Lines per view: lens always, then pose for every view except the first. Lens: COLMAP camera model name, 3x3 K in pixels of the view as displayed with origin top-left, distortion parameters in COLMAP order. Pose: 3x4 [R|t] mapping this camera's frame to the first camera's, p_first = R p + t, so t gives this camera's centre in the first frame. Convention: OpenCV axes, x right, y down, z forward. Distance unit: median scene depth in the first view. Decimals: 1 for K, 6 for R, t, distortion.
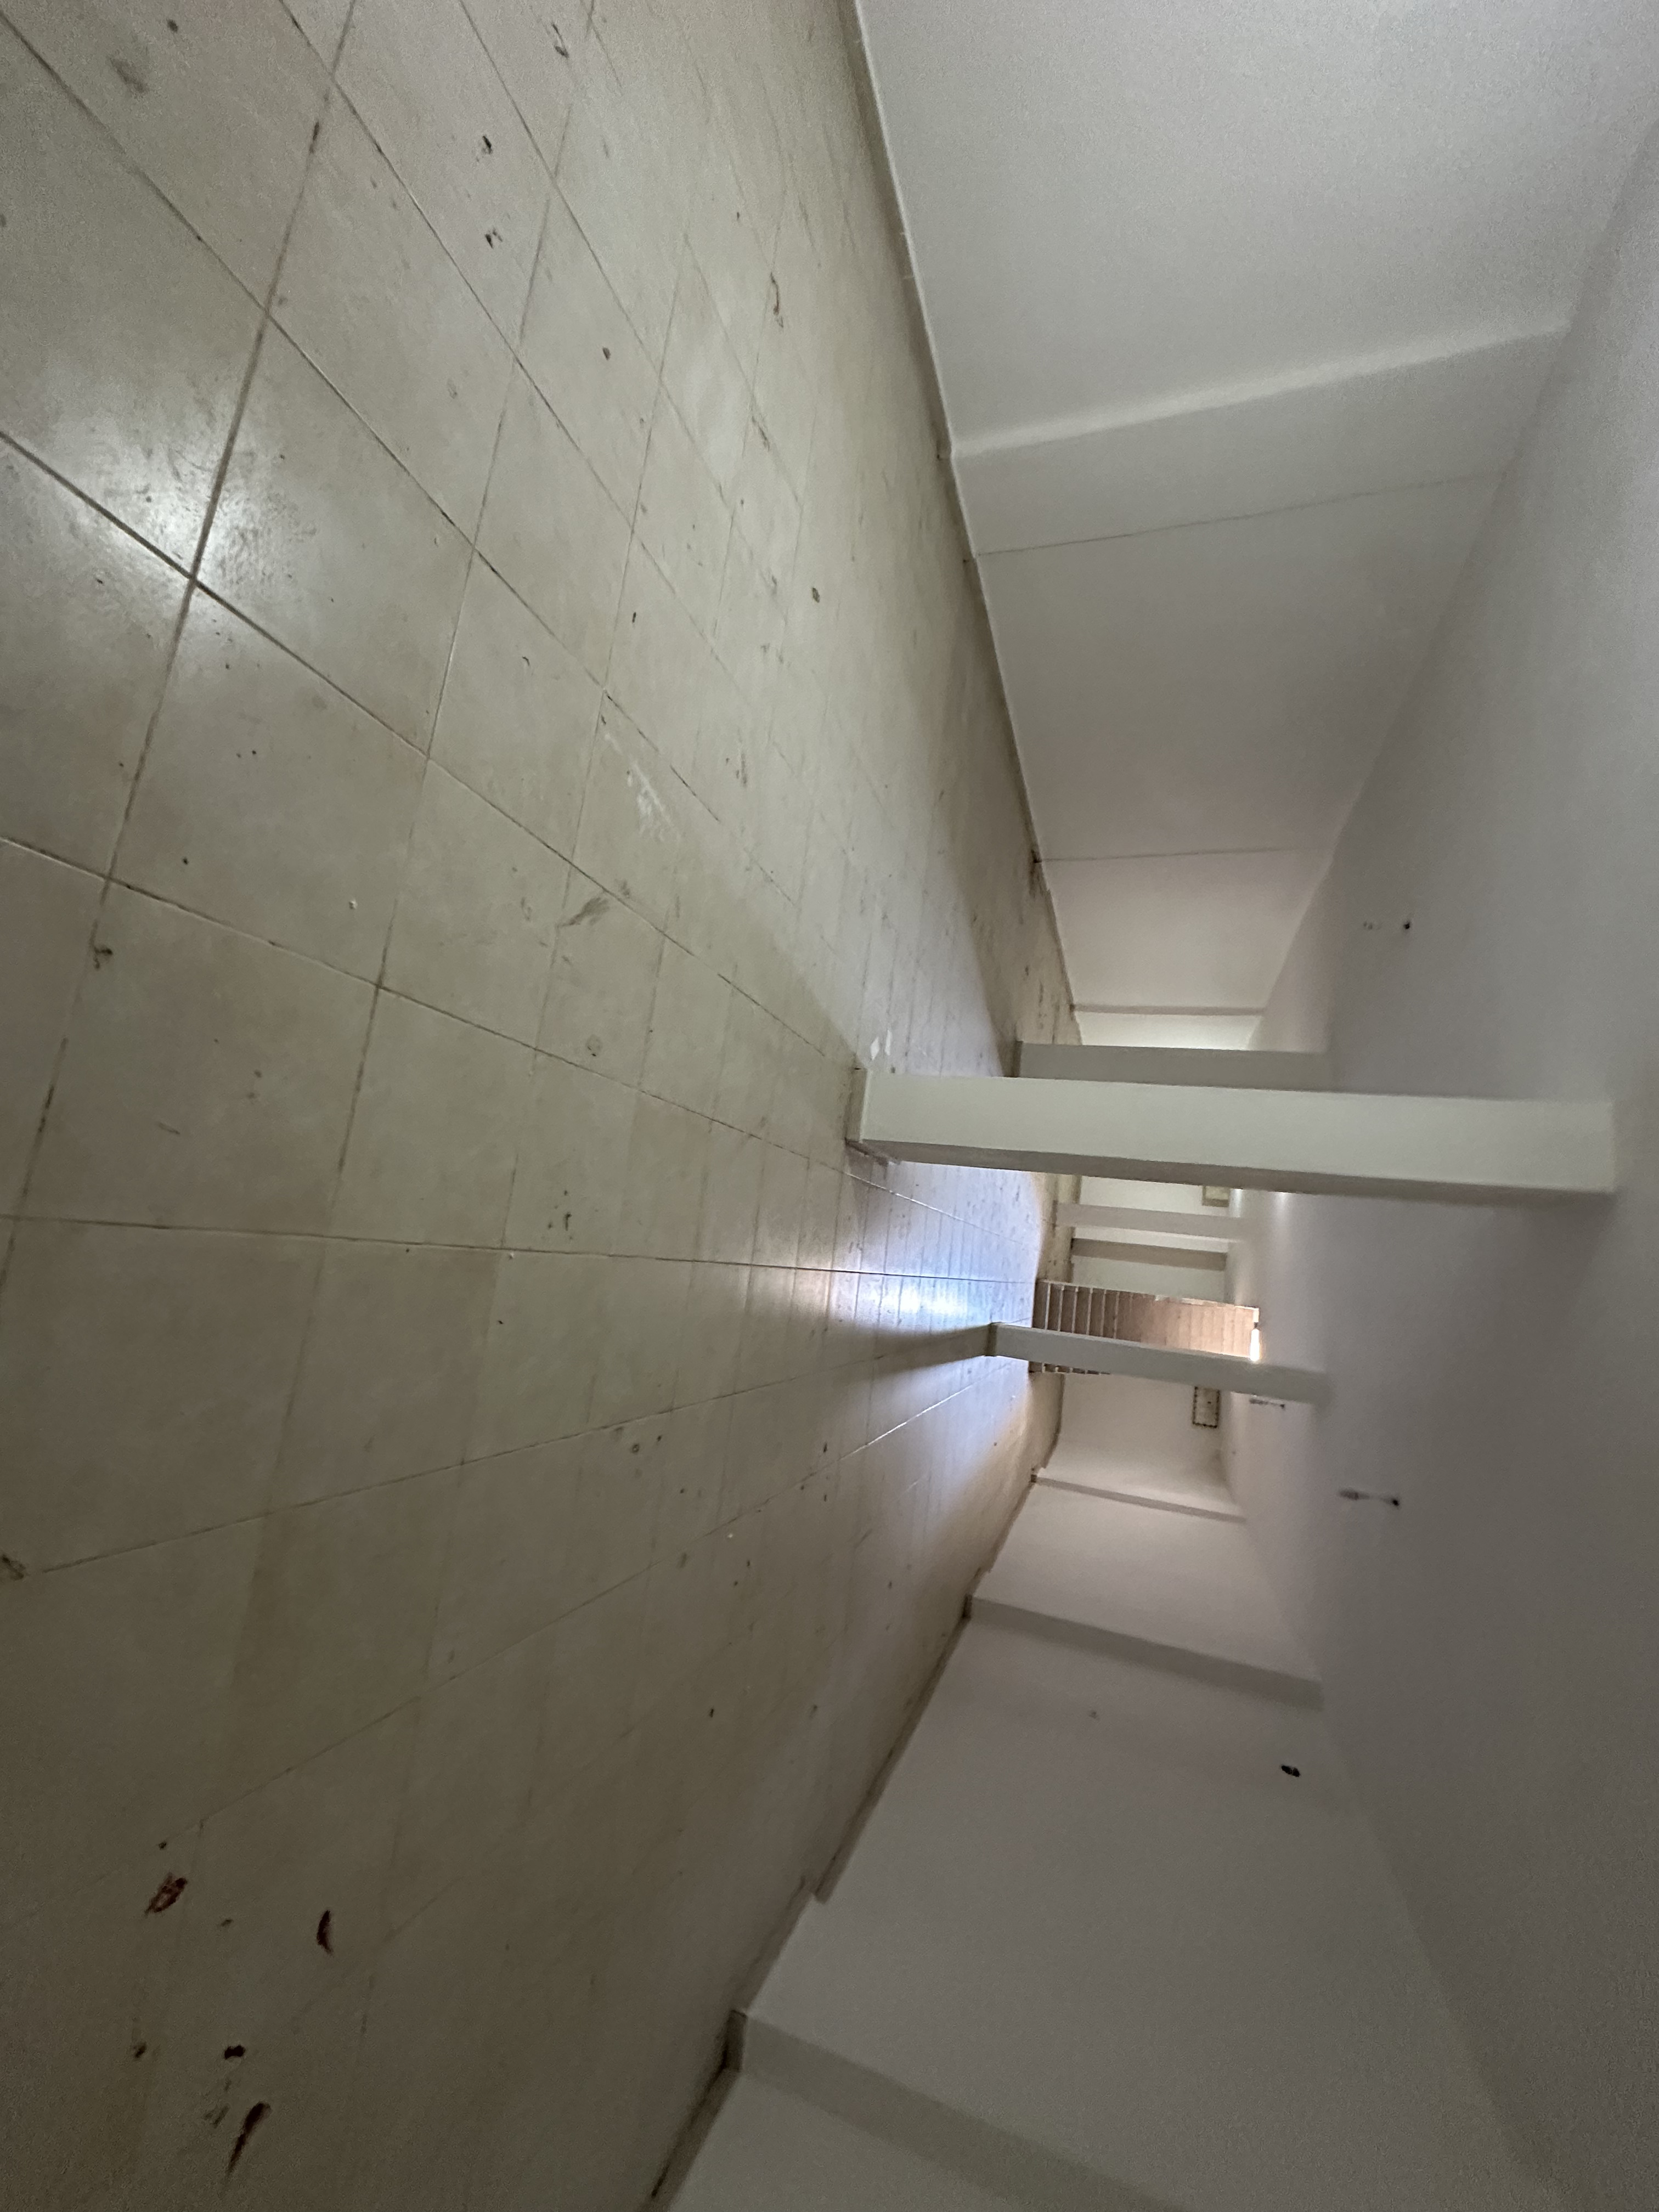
lens RADIAL K [[878.8, 0, 831.2], [0, 878.8, 1105.3], [0, 0, 1]] dist [-0.004671, 0.001397]
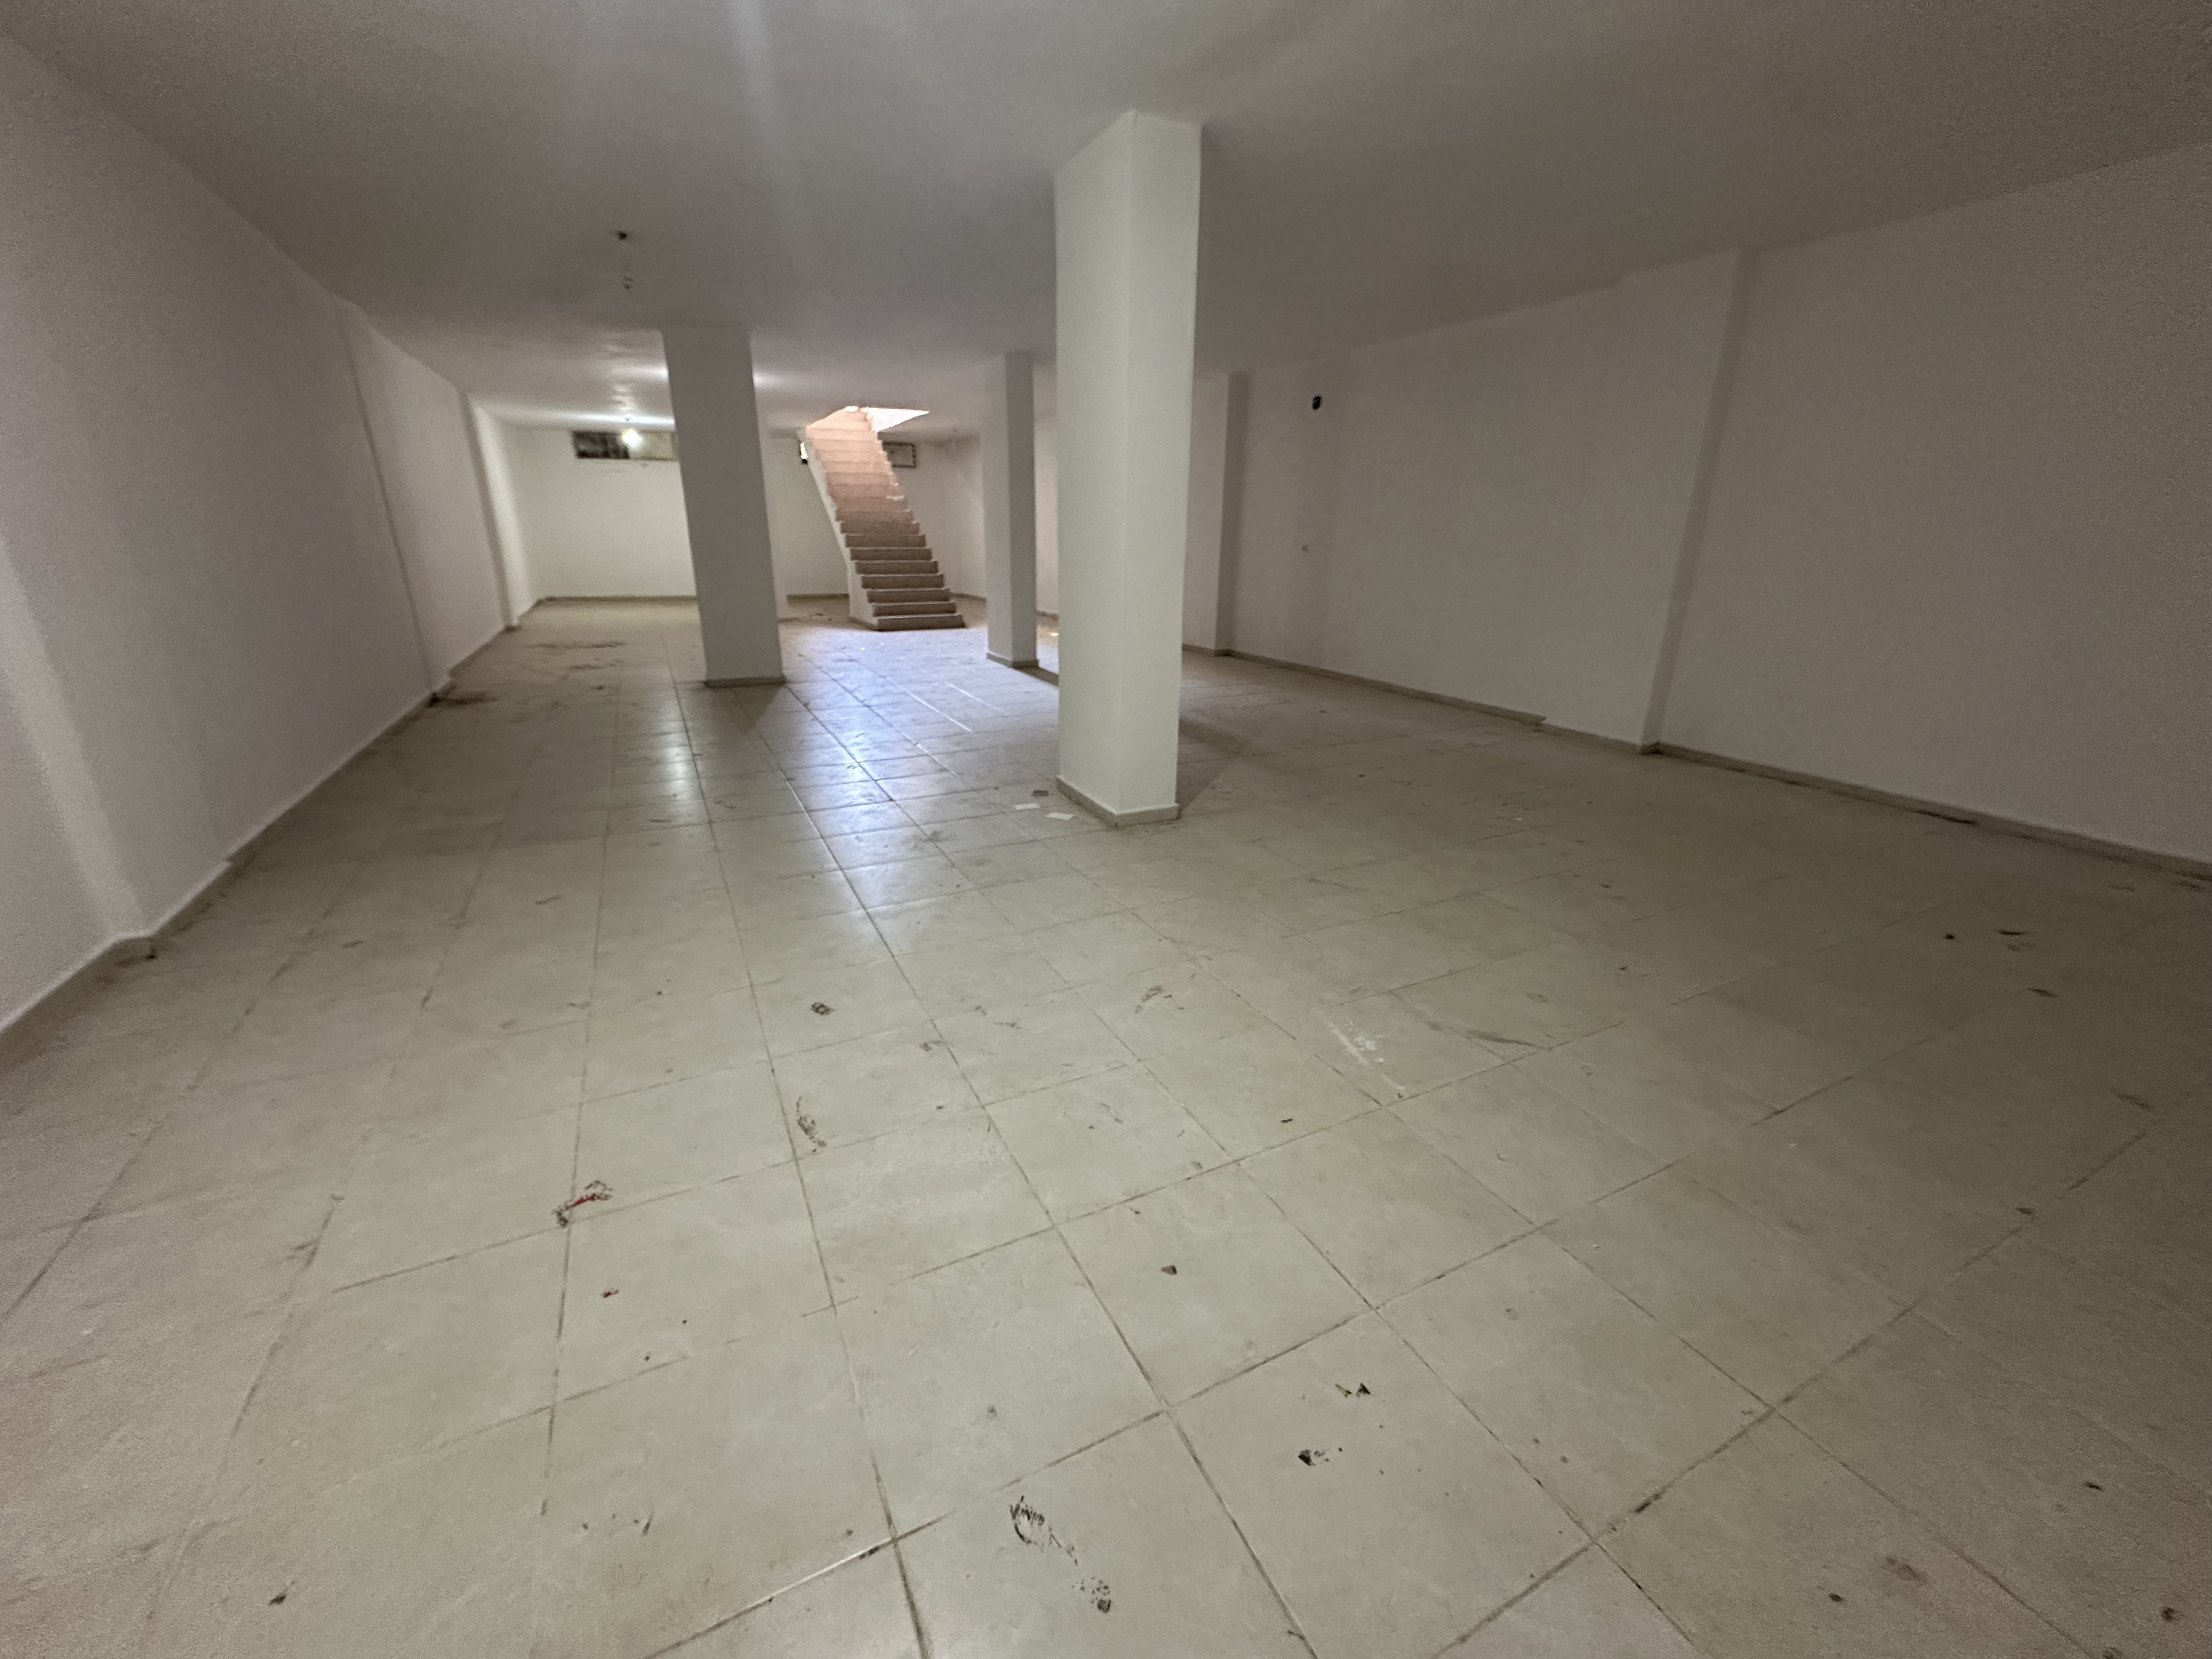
lens RADIAL K [[878.8, 0, 1101.6], [0, 878.8, 829.6], [0, 0, 1]] dist [-0.004671, 0.001397]
pose [[-0.243713, -0.966155, -0.084551, 0.144979], [0.789540, -0.248277, 0.561235, -0.795149], [-0.563232, 0.070023, 0.823327, 0.202704]]
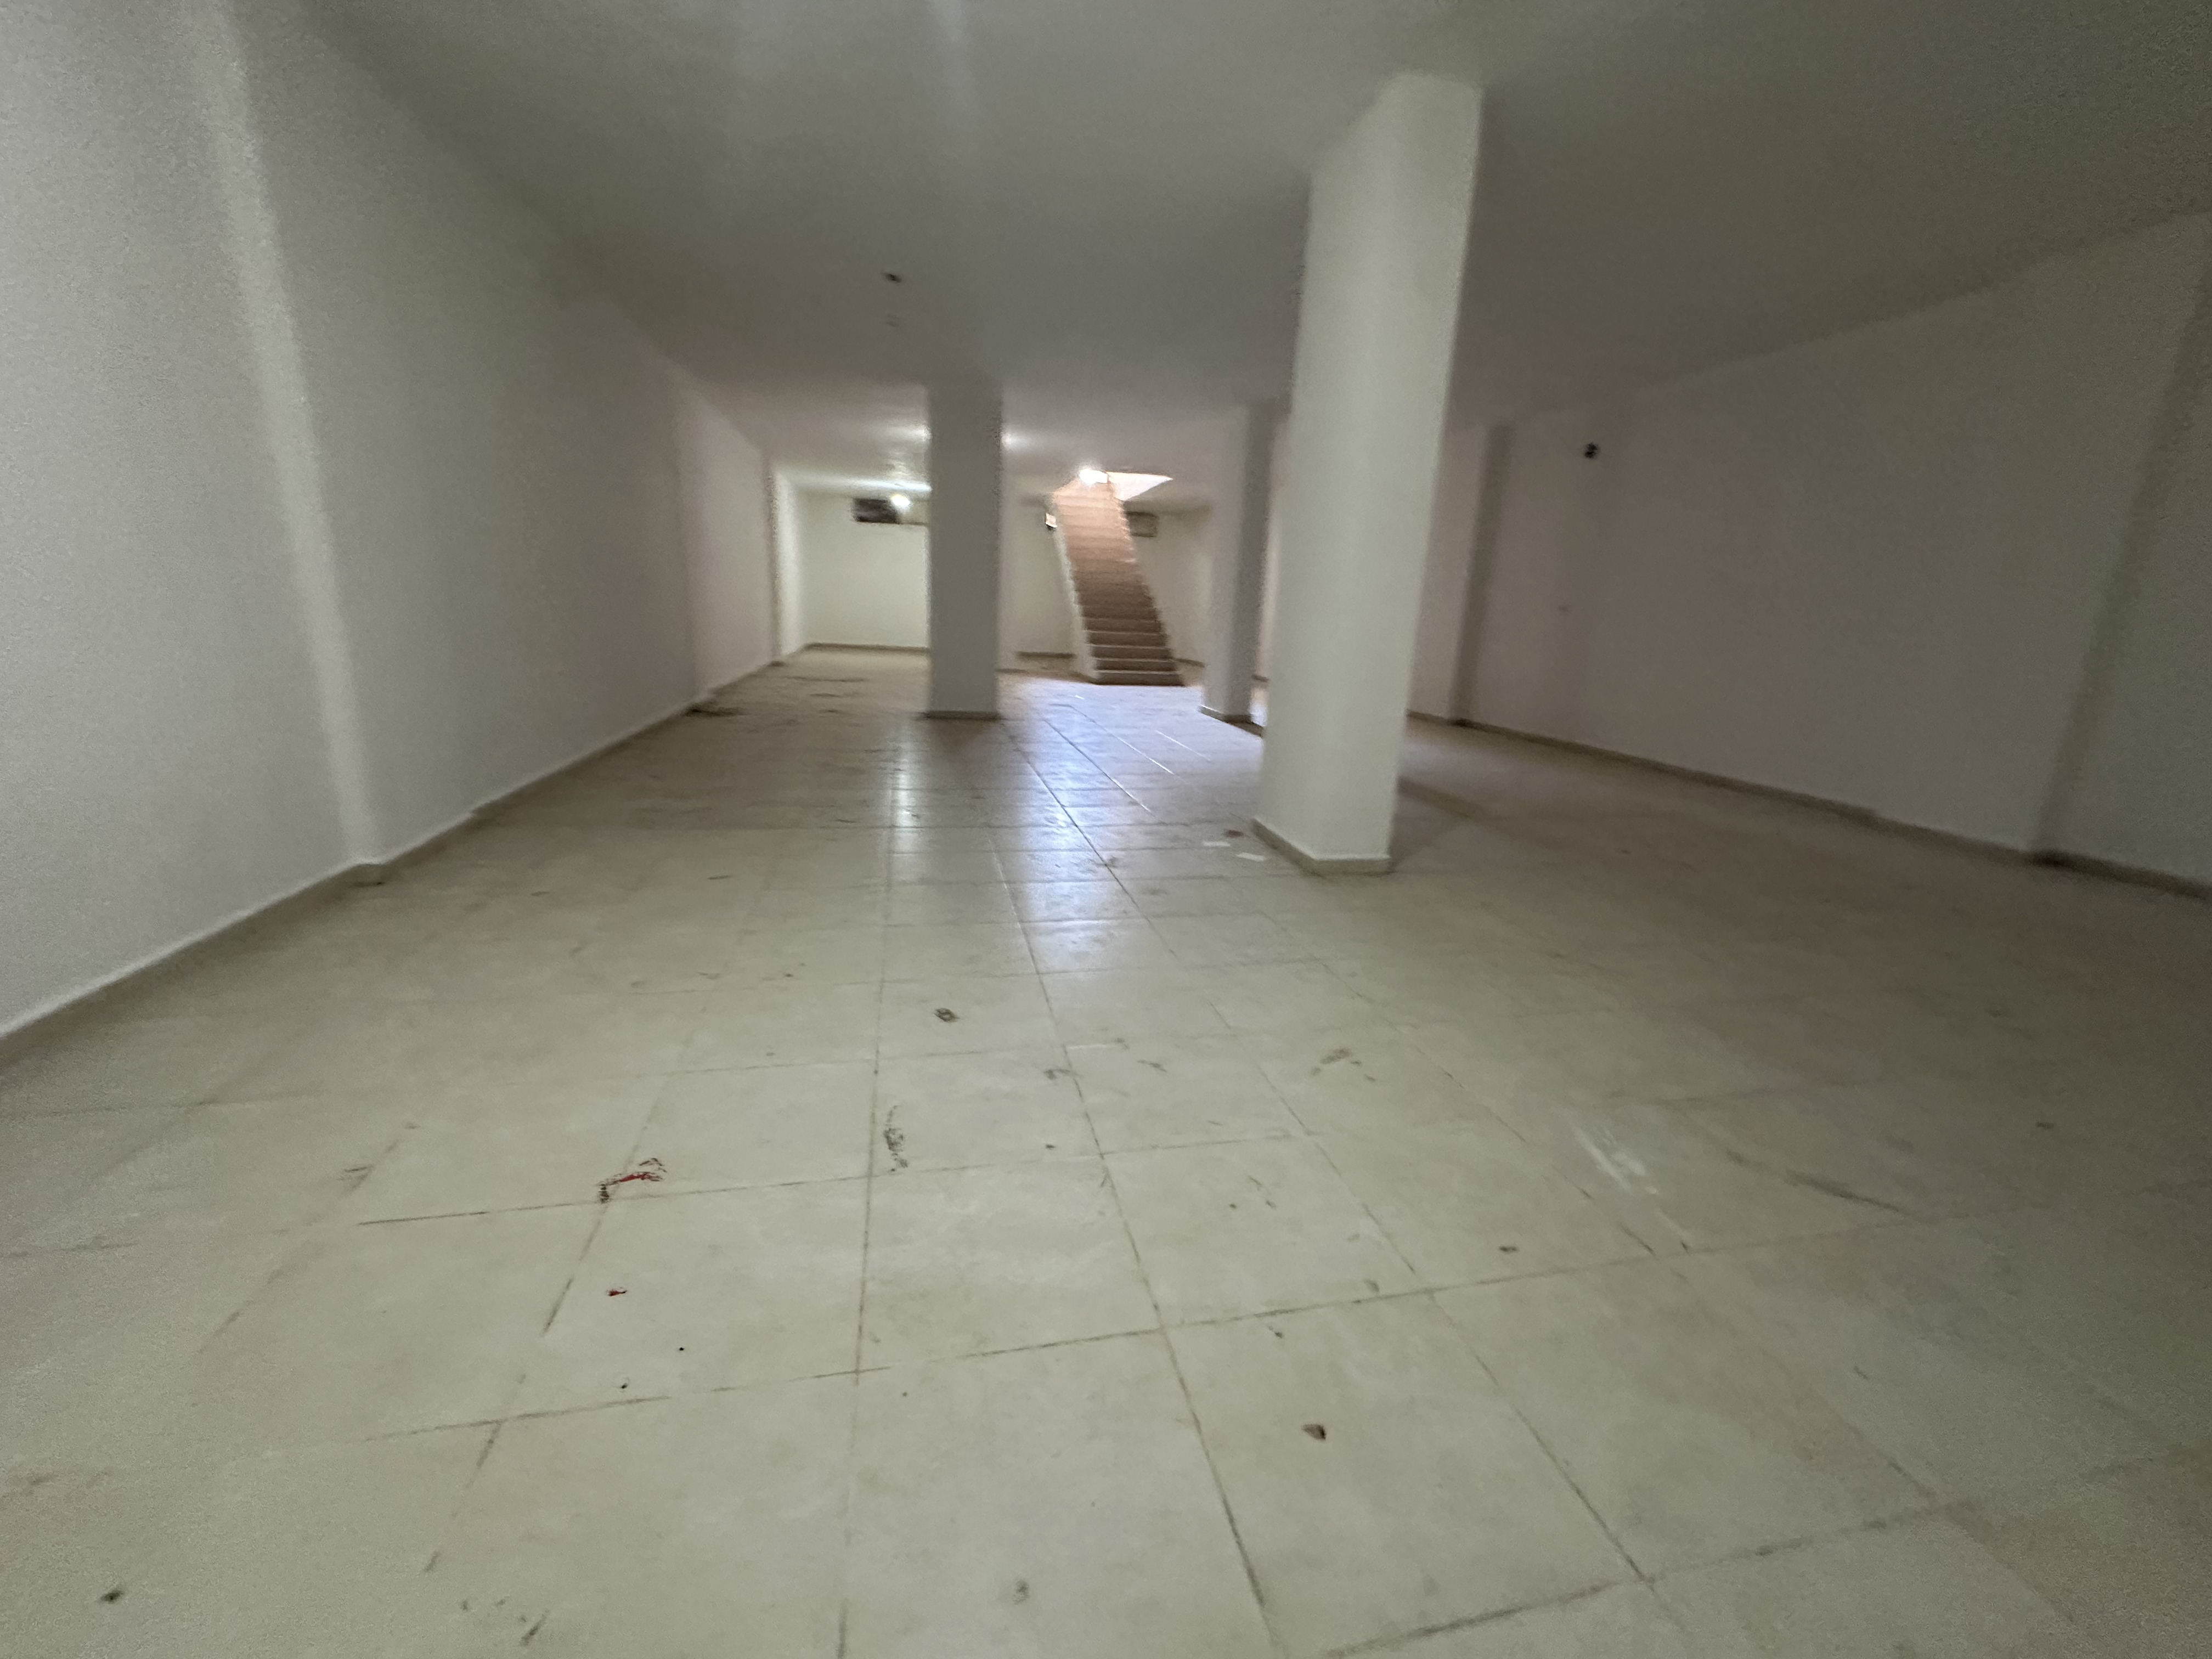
lens RADIAL K [[878.8, 0, 1105.0], [0, 878.8, 832.2], [0, 0, 1]] dist [-0.004671, 0.001397]
pose [[-0.147306, -0.988124, 0.043725, 0.077682], [0.917451, -0.119984, 0.379325, -0.721599], [-0.369574, 0.095993, 0.924230, 0.304048]]
